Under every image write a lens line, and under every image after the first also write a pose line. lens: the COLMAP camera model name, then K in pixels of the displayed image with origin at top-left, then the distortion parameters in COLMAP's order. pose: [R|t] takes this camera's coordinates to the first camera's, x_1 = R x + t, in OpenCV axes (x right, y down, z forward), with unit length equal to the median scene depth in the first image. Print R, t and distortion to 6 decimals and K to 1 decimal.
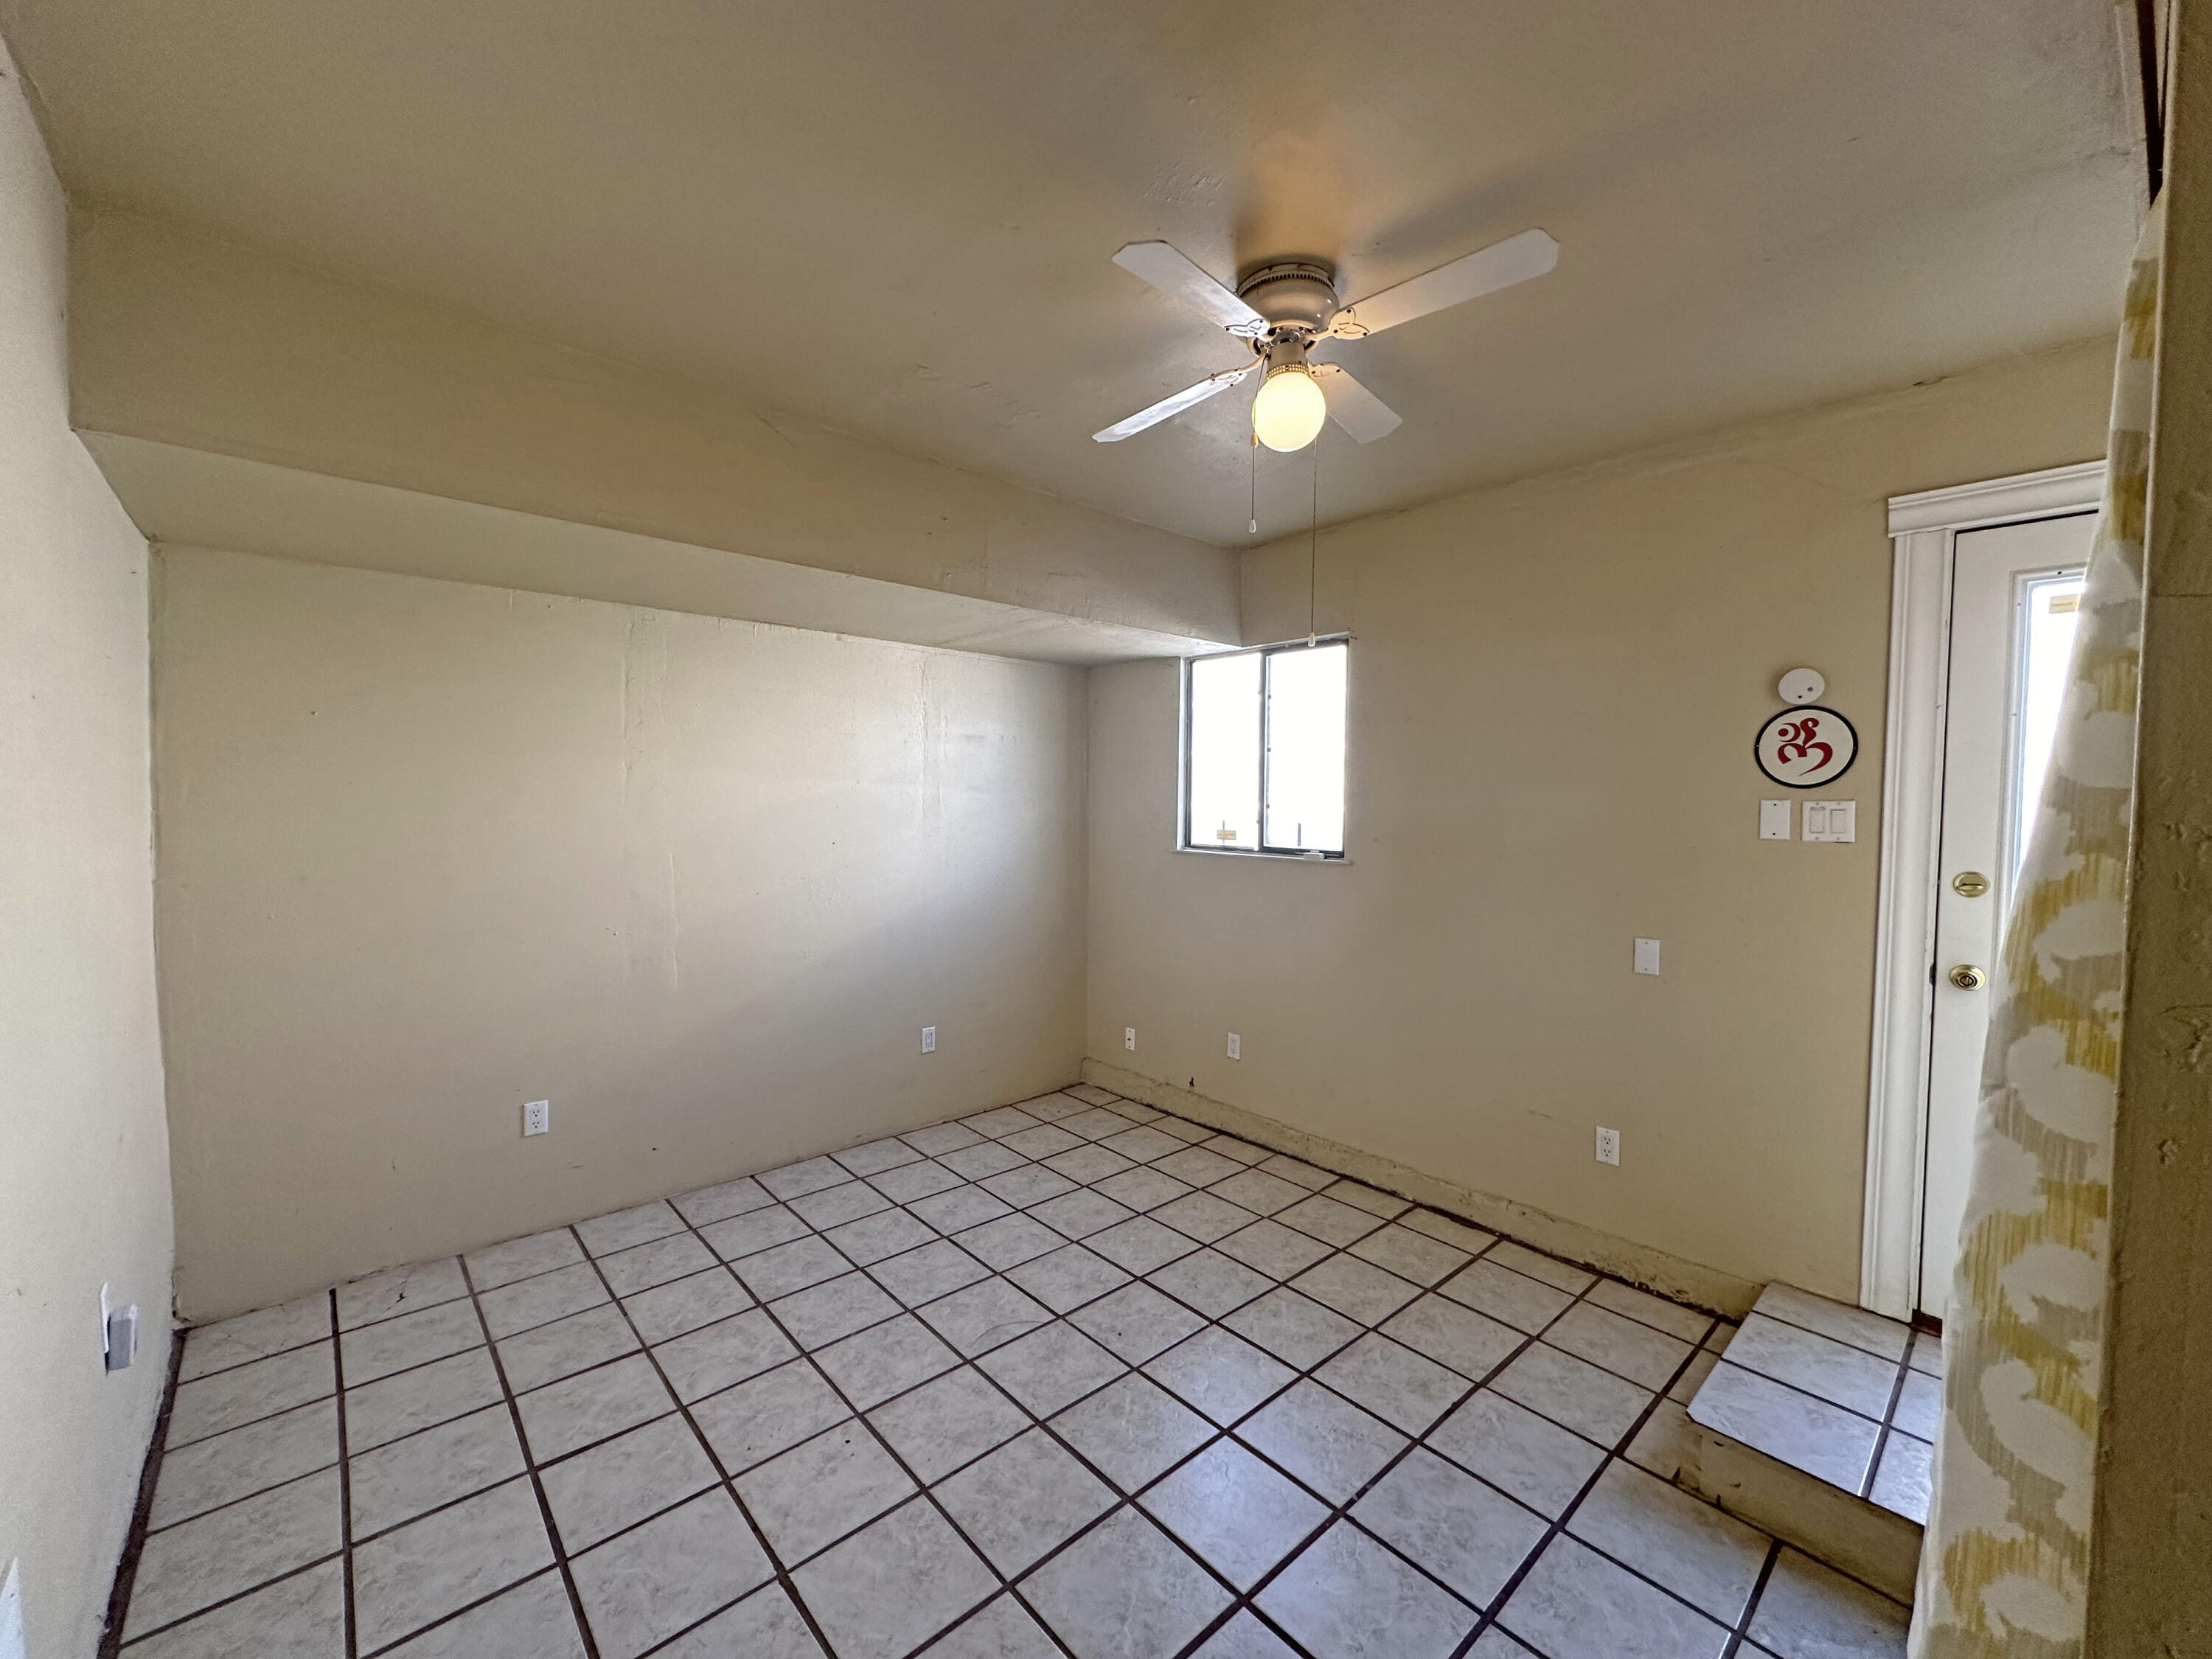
lens RADIAL K [[878.5, 0, 1108.5], [0, 878.5, 831.8], [0, 0, 1]] dist [-0.000158, 0.000056]
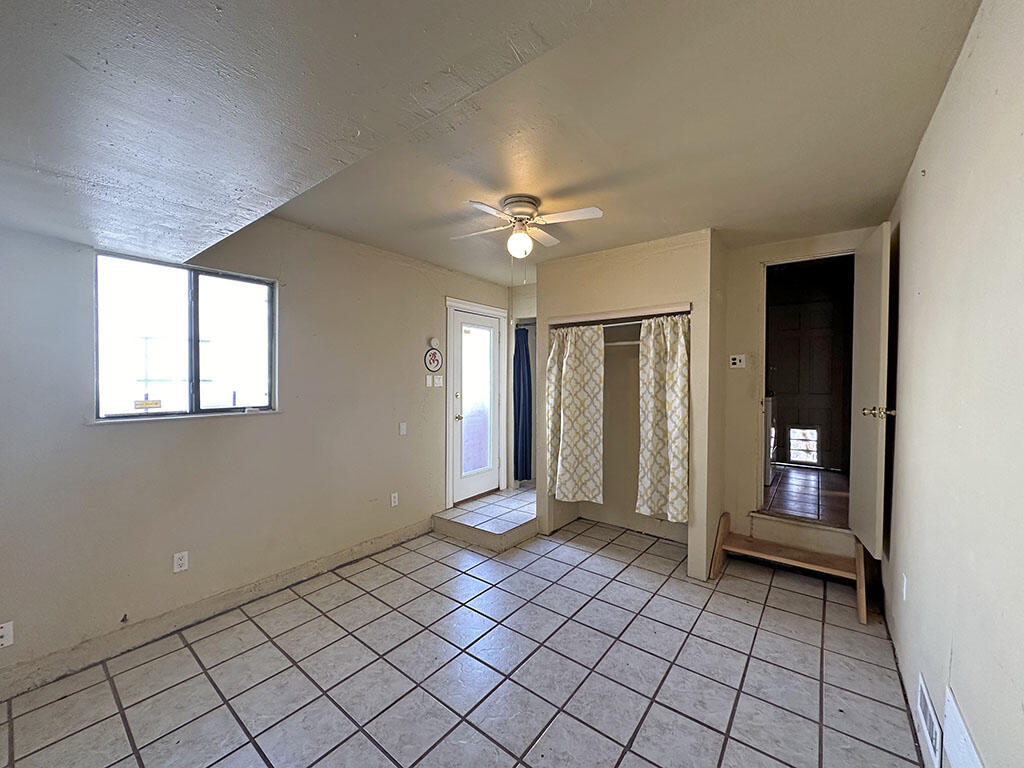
lens RADIAL K [[406.7, 0, 511.4], [0, 406.7, 383.9], [0, 0, 1]] dist [-0.000158, 0.000056]
pose [[-0.173328, -0.029632, 0.984418, -0.673990], [0.030710, 0.998899, 0.035475, -0.038134], [-0.984385, 0.036380, -0.172227, 0.755194]]
